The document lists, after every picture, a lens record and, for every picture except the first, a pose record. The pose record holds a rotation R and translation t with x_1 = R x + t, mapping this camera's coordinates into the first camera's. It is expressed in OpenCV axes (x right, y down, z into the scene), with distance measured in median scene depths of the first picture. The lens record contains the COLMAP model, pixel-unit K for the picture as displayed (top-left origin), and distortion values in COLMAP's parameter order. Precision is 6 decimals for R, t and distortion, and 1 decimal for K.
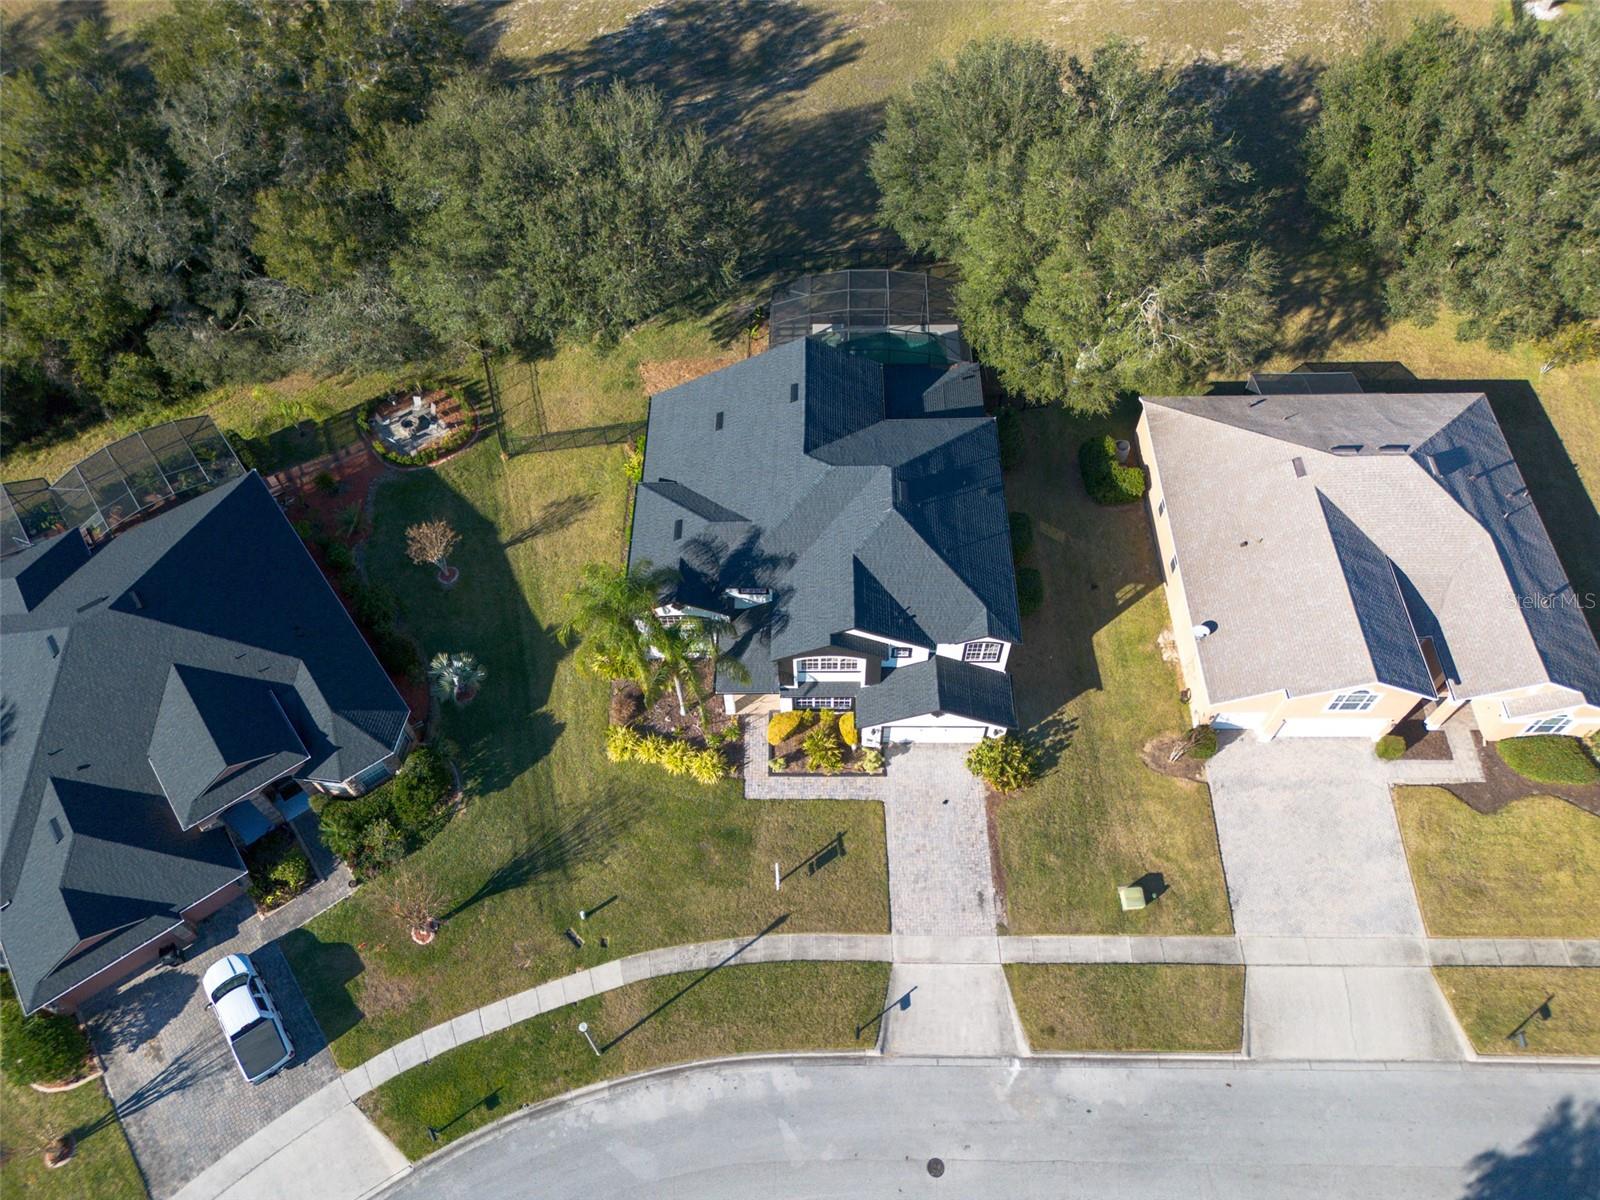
lens RADIAL K [[1116.2, 0, 801.6], [0, 1116.2, 611.1], [0, 0, 1]] dist [0.078897, -0.074337]
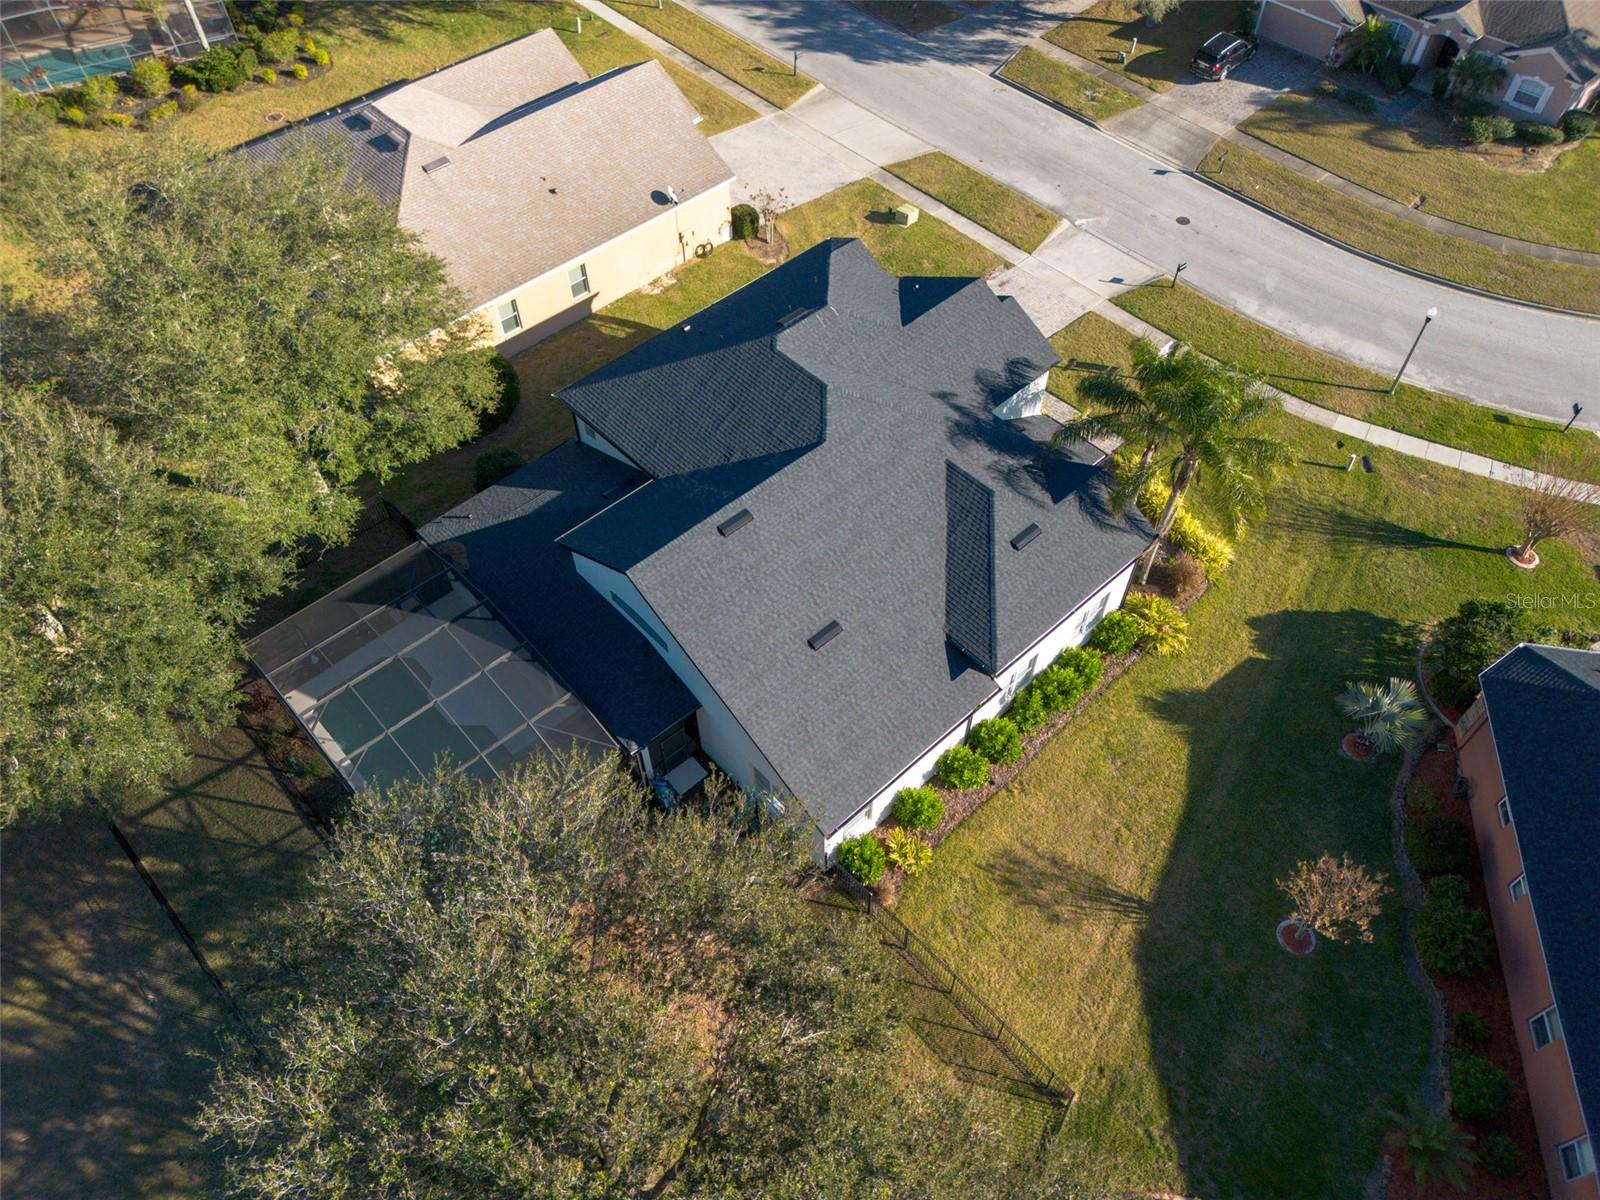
lens RADIAL K [[1116.2, 0, 801.6], [0, 1116.2, 611.1], [0, 0, 1]] dist [0.078897, -0.074337]
pose [[-0.683196, -0.567644, 0.459373, -0.370306], [0.619543, -0.117588, 0.776105, -0.715379], [-0.386535, 0.814834, 0.432015, 0.849084]]
